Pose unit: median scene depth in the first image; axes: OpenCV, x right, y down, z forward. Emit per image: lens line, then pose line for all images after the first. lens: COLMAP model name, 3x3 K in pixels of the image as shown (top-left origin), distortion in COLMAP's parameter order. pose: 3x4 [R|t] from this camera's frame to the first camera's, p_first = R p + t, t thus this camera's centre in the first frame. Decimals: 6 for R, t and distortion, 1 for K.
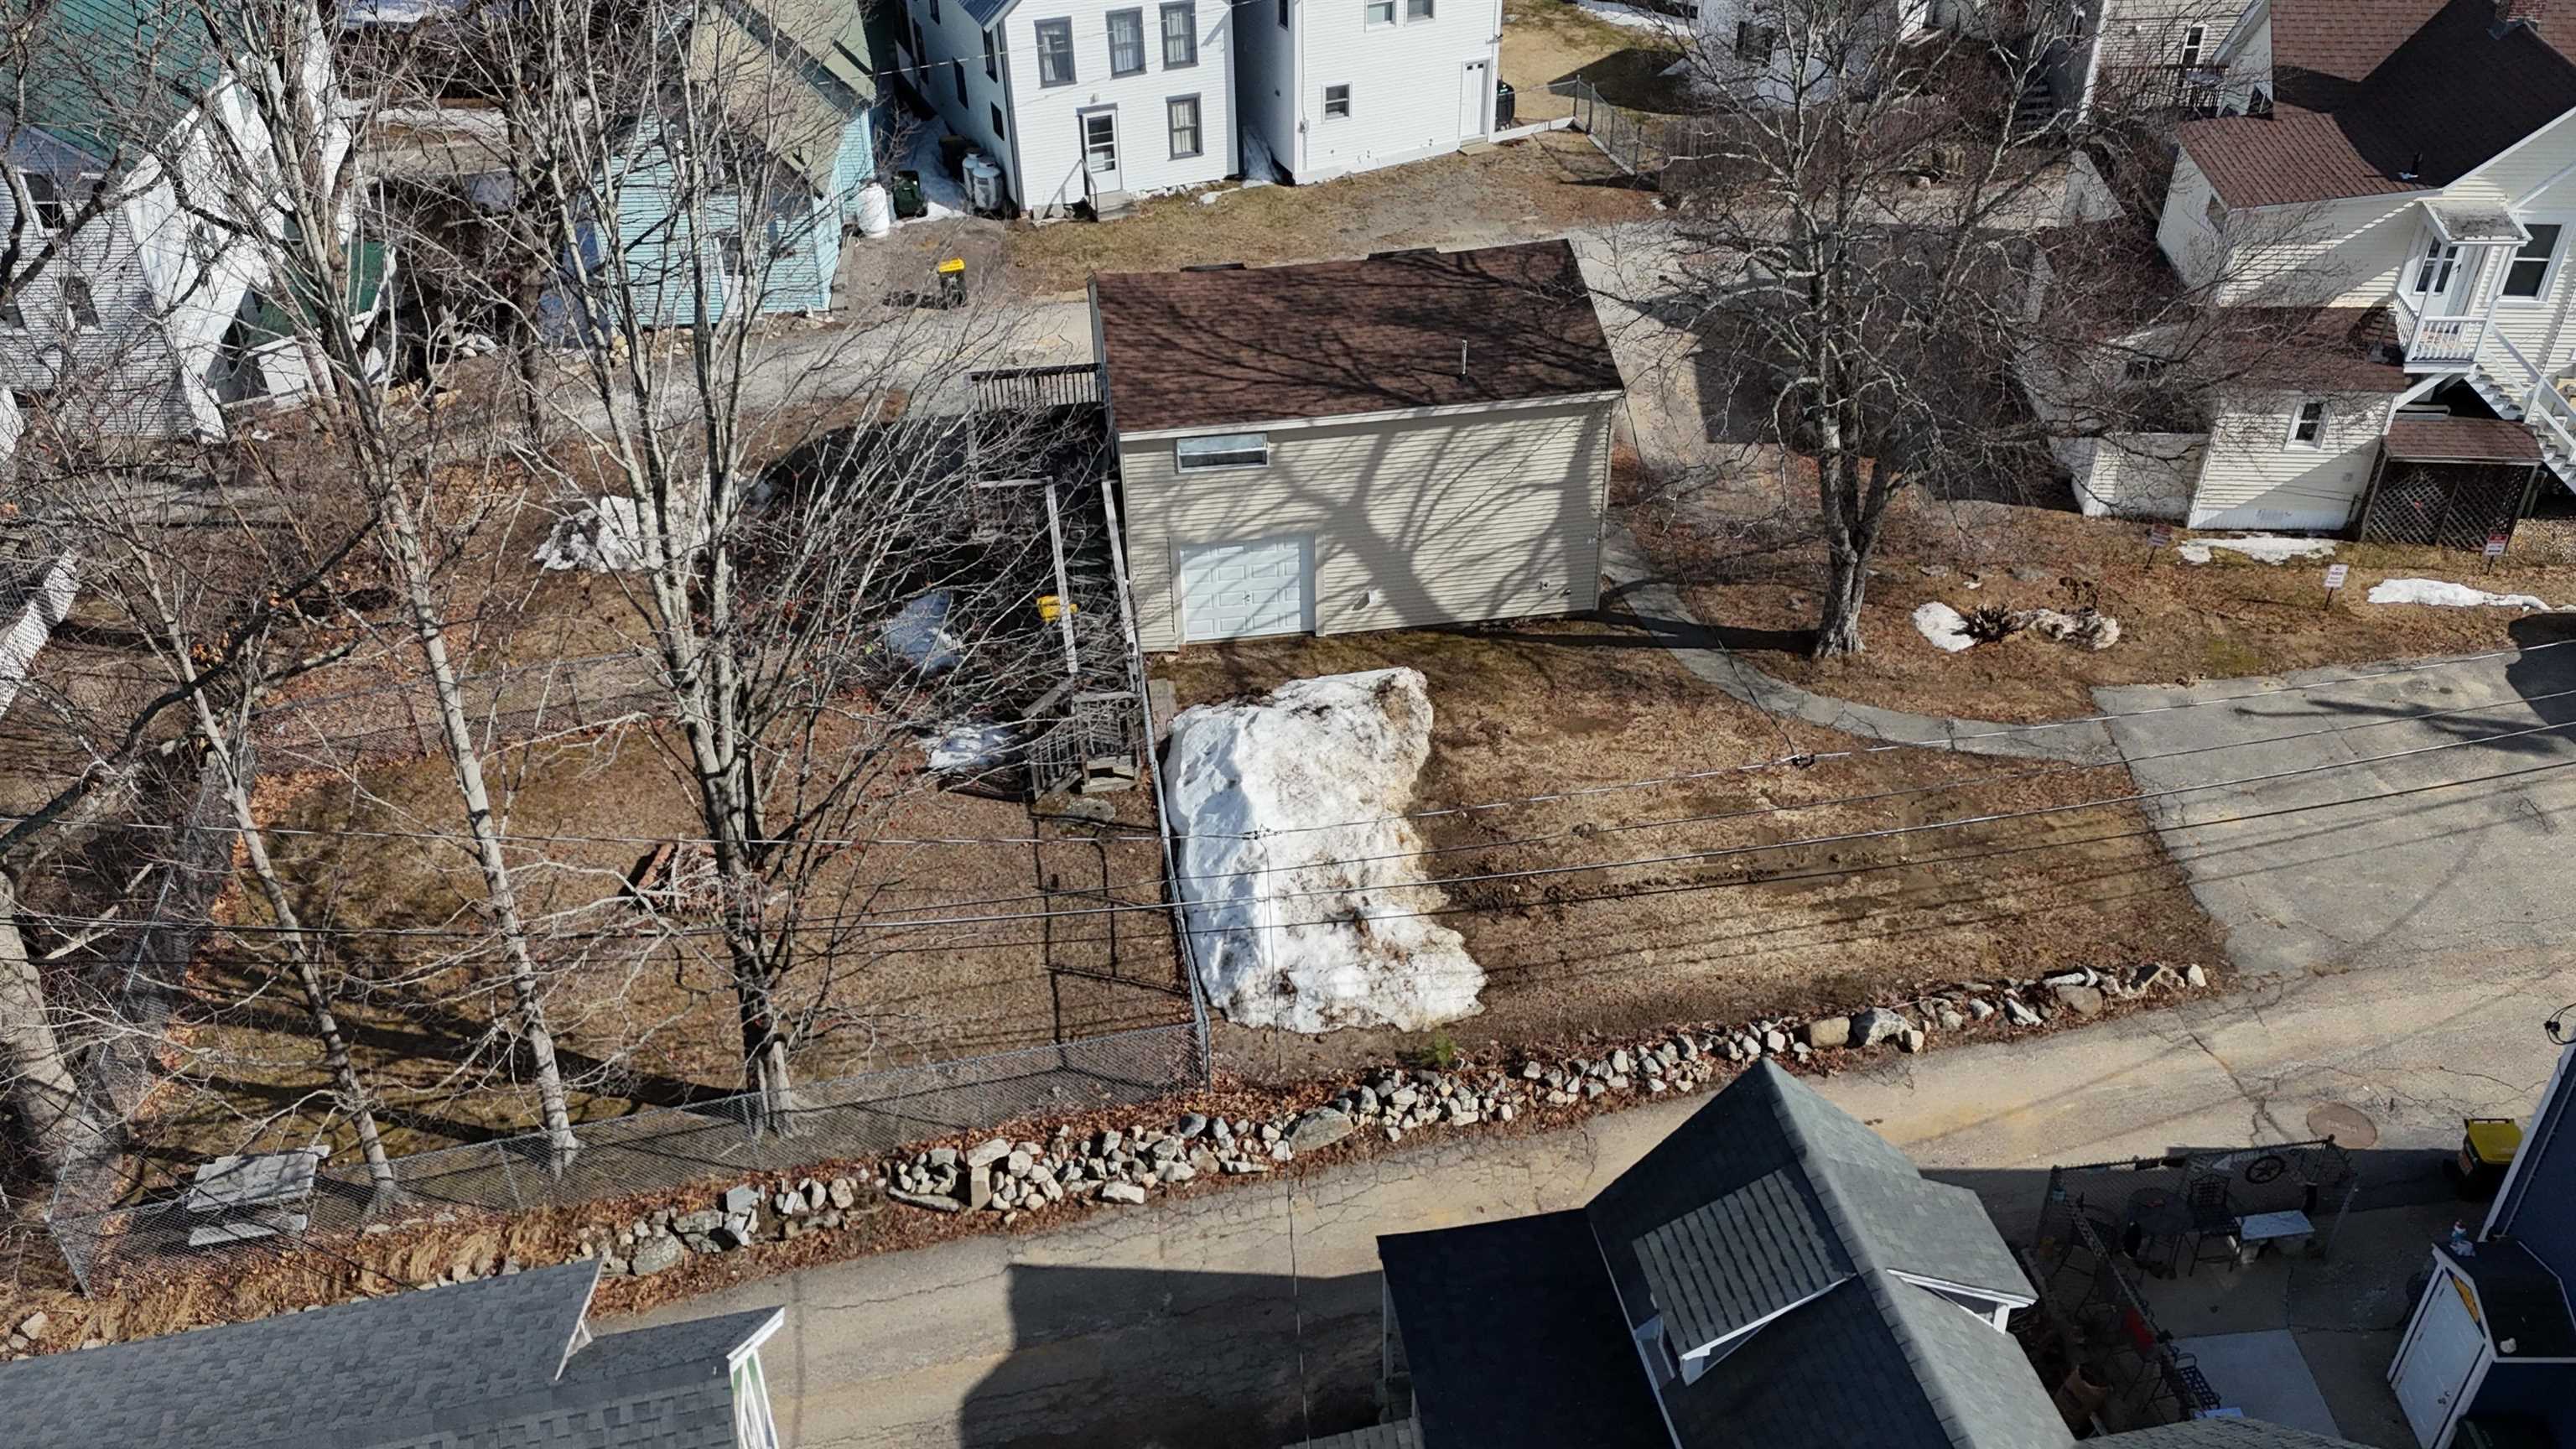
lens RADIAL K [[1997.8, 0, 1288.0], [0, 1997.8, 724.5], [0, 0, 1]] dist [0.083303, -0.065975]
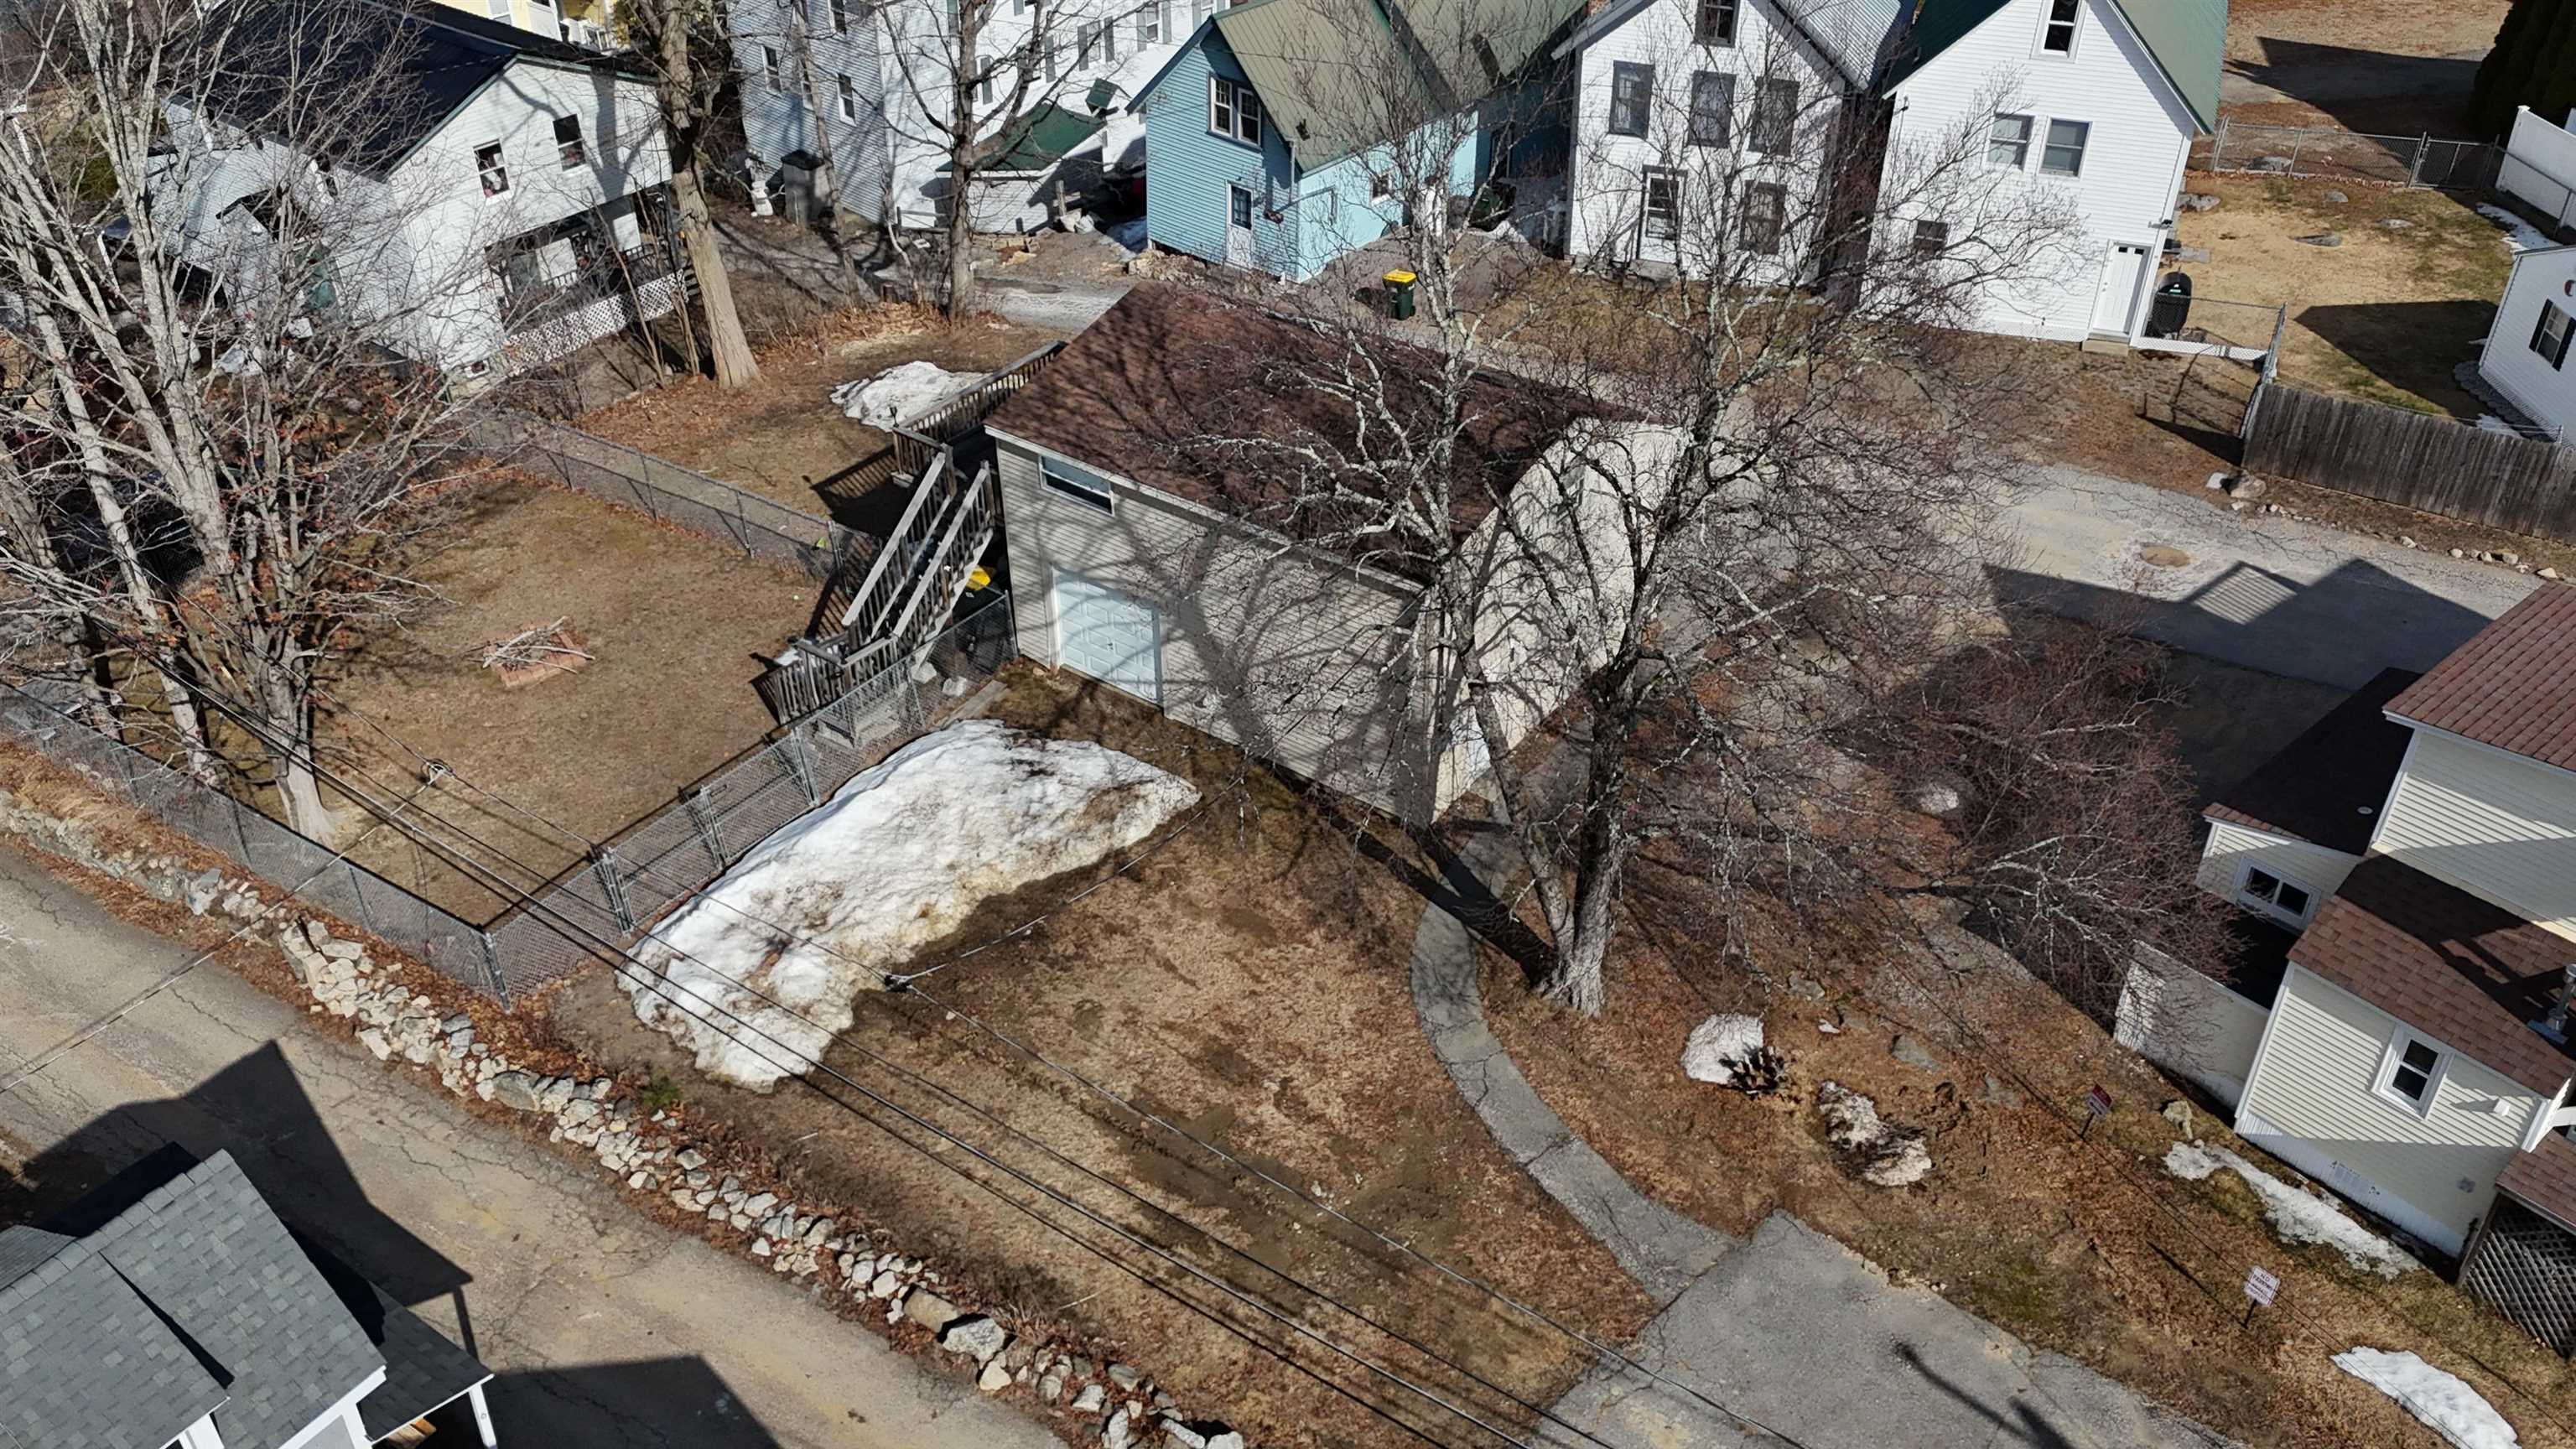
lens RADIAL K [[1997.8, 0, 1288.0], [0, 1997.8, 724.5], [0, 0, 1]] dist [0.083303, -0.065975]
pose [[0.720241, 0.417775, -0.553820, 0.582060], [-0.418722, 0.898308, 0.133095, -0.191842], [0.553105, 0.136036, 0.821930, 0.275169]]
